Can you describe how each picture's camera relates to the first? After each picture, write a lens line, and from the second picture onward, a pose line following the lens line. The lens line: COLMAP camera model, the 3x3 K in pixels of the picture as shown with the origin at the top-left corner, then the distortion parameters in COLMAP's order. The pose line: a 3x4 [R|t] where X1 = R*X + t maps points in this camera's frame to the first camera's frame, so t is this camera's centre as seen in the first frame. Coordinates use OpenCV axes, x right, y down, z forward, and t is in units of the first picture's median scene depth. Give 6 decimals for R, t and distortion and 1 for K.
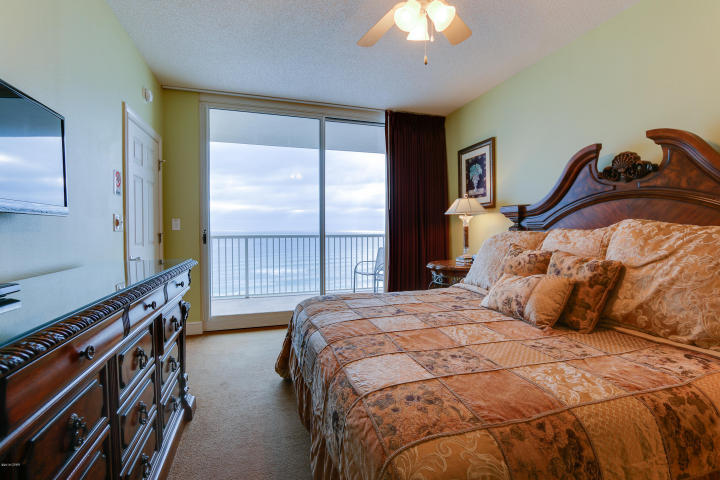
lens RADIAL K [[318.9, 0, 359.3], [0, 318.9, 235.4], [0, 0, 1]] dist [-0.010432, 0.000539]
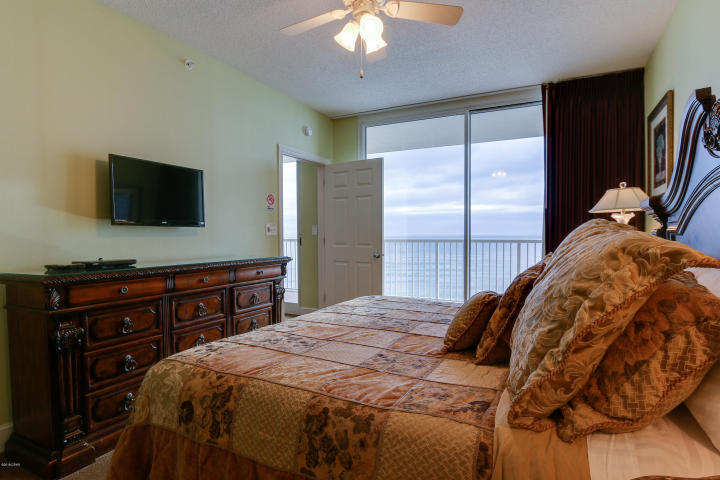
lens RADIAL K [[353.8, 0, 364.3], [0, 353.8, 242.6], [0, 0, 1]] dist [-0.014439, -0.000077]
pose [[0.744048, 0.016514, -0.667923, 1.007111], [-0.010718, 0.999861, 0.012781, -0.007327], [0.668041, -0.002351, 0.744121, 0.132983]]
